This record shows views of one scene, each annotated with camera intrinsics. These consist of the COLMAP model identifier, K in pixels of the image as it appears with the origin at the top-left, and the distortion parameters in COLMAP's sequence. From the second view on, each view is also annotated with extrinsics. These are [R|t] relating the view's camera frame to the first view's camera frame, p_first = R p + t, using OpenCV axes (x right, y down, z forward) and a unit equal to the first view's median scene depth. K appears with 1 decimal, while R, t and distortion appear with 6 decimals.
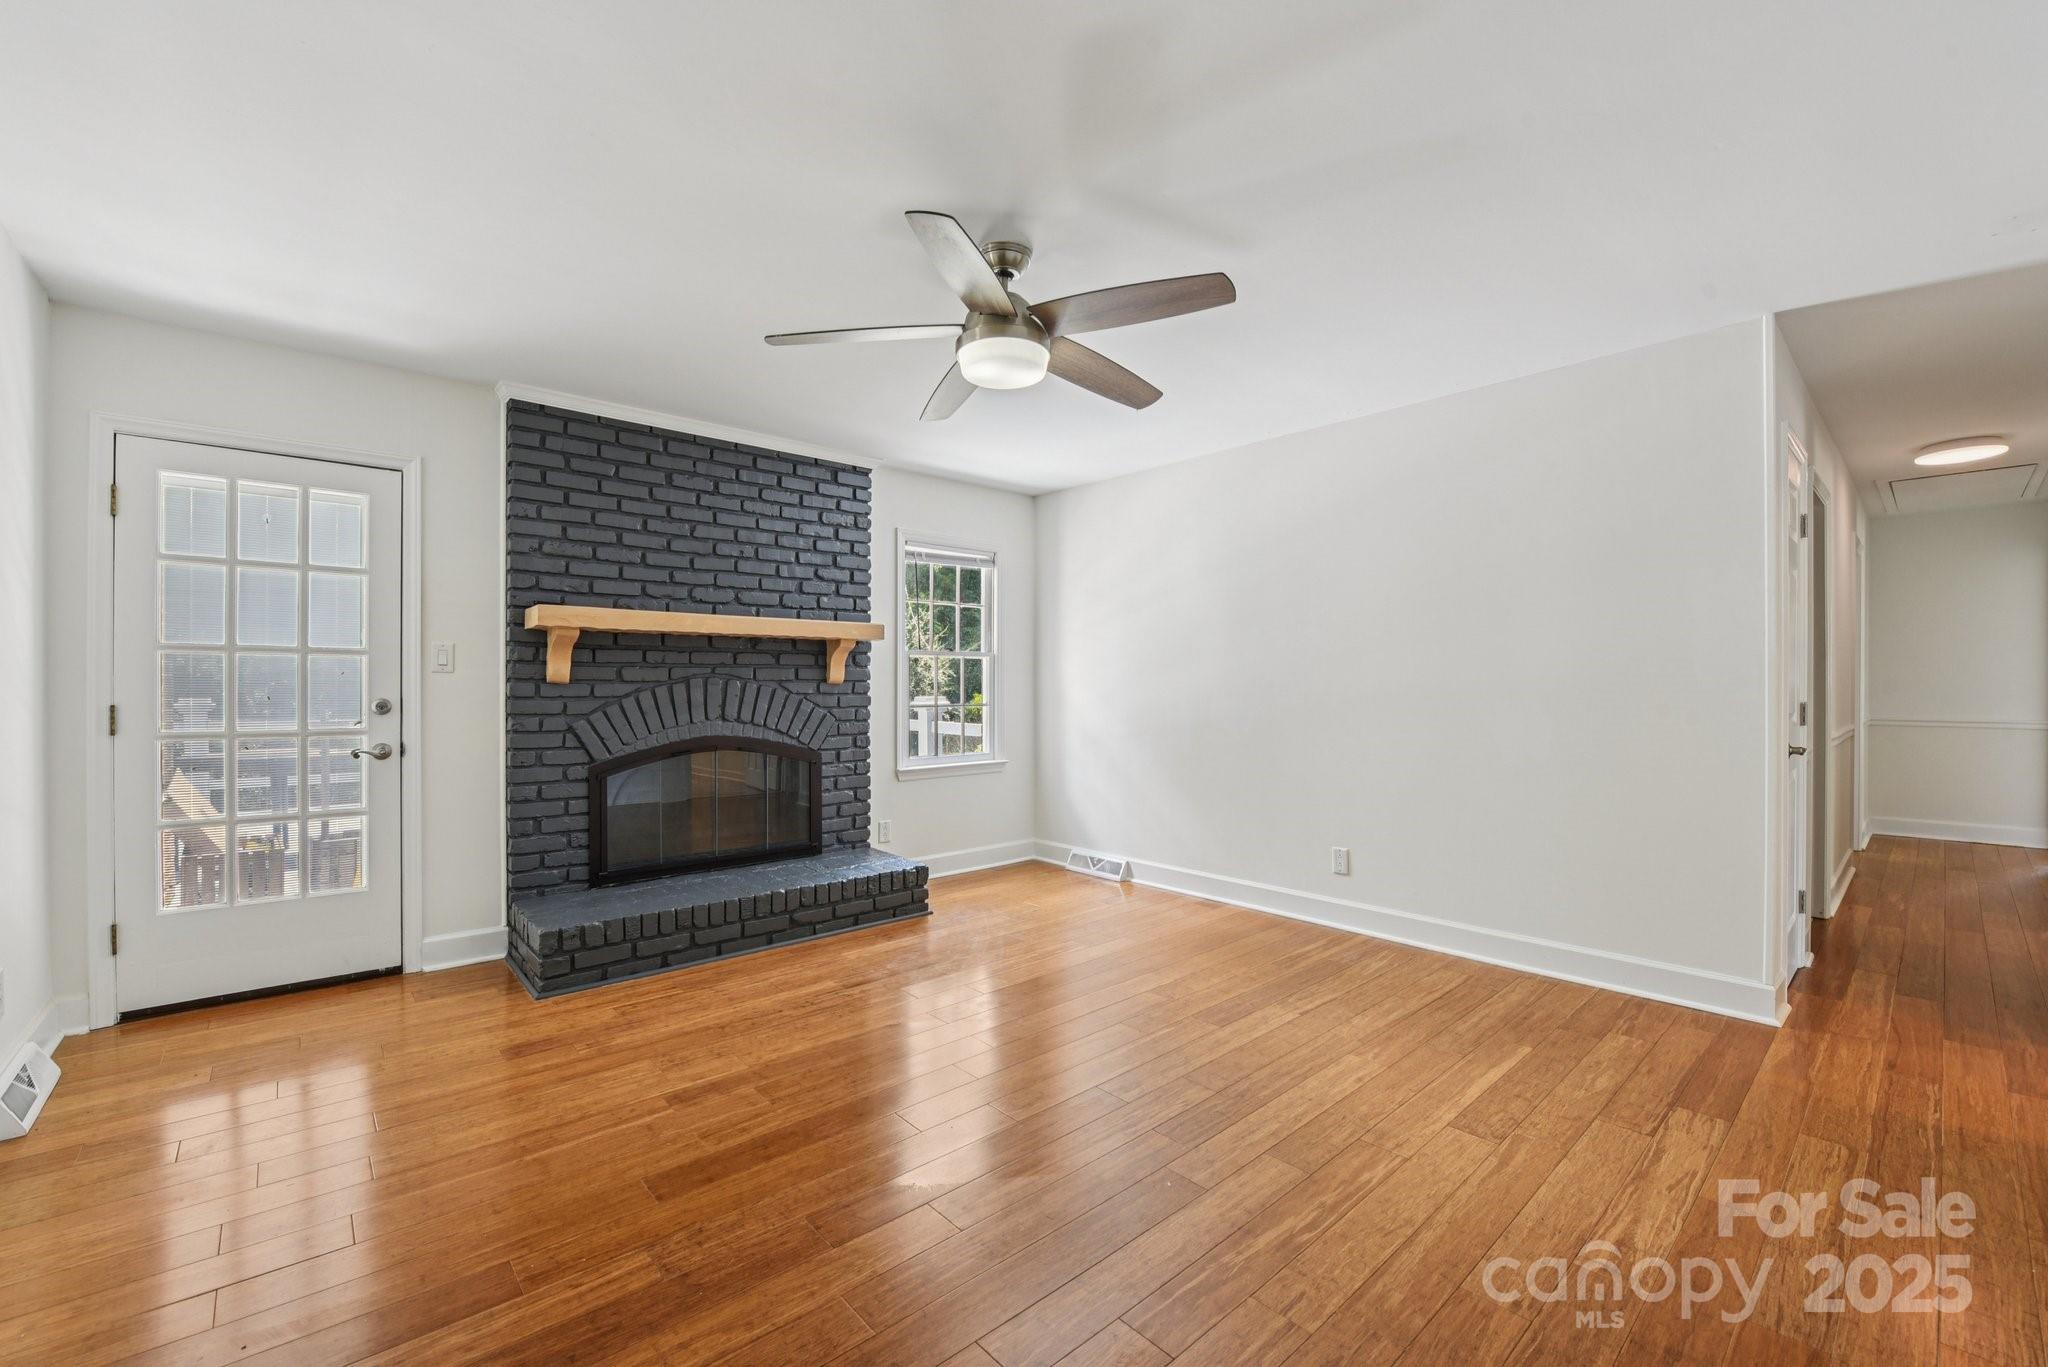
lens RADIAL K [[841.2, 0, 1027.2], [0, 841.2, 684.4], [0, 0, 1]] dist [-0.015198, -0.002516]
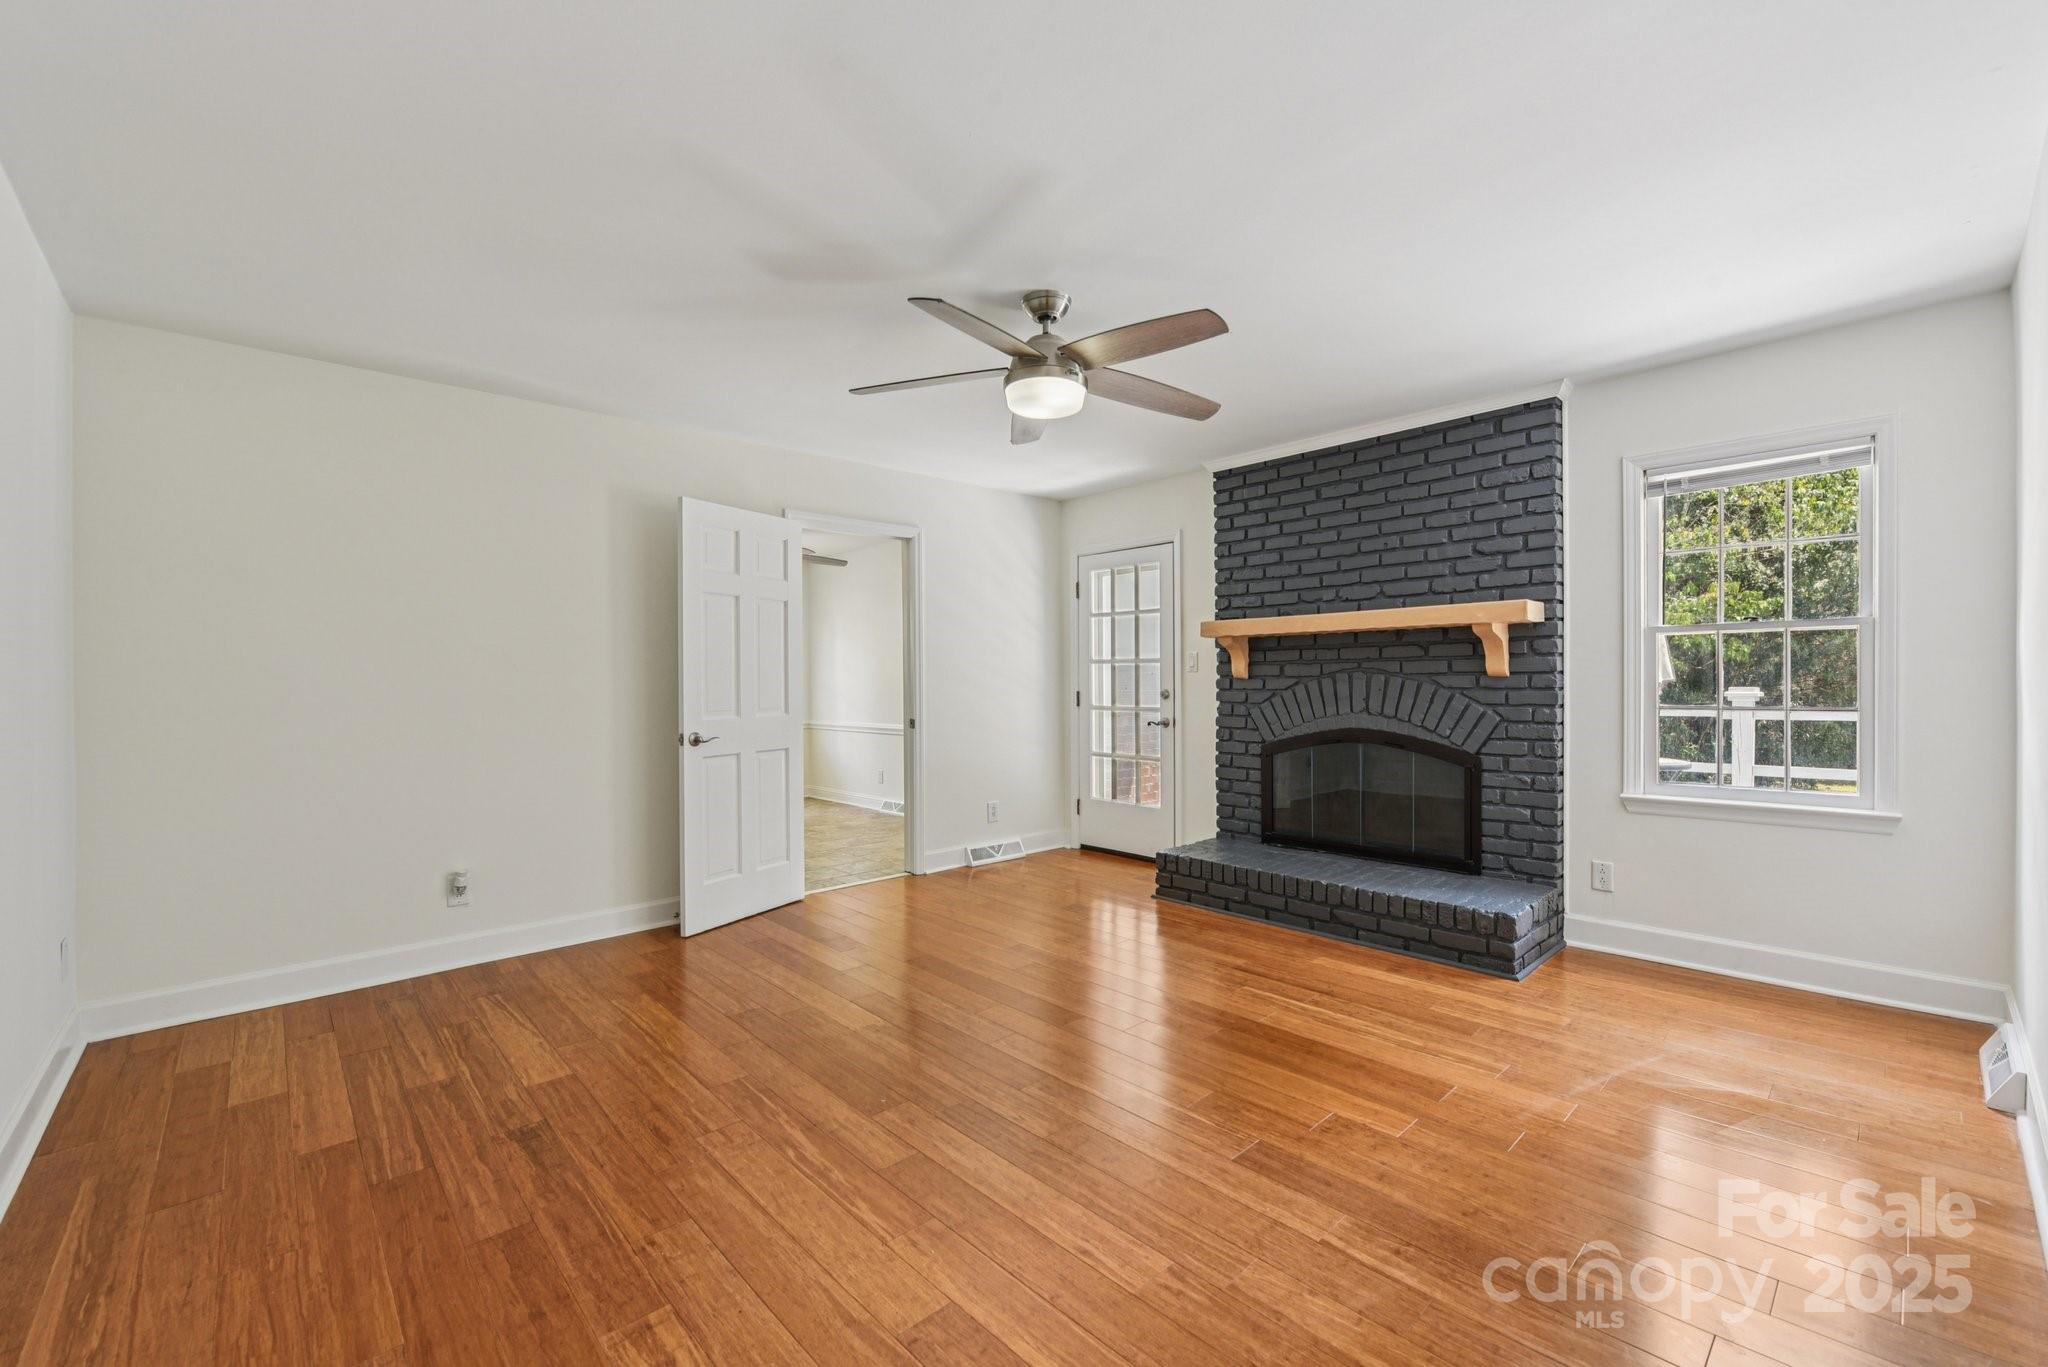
lens RADIAL K [[841.2, 0, 1021.5], [0, 841.2, 683.6], [0, 0, 1]] dist [-0.015198, -0.002516]
pose [[0.011089, 0.001499, -0.999937, 0.672658], [0.008301, 0.999964, 0.001591, 0.001171], [0.999904, -0.008318, 0.011076, 0.585466]]
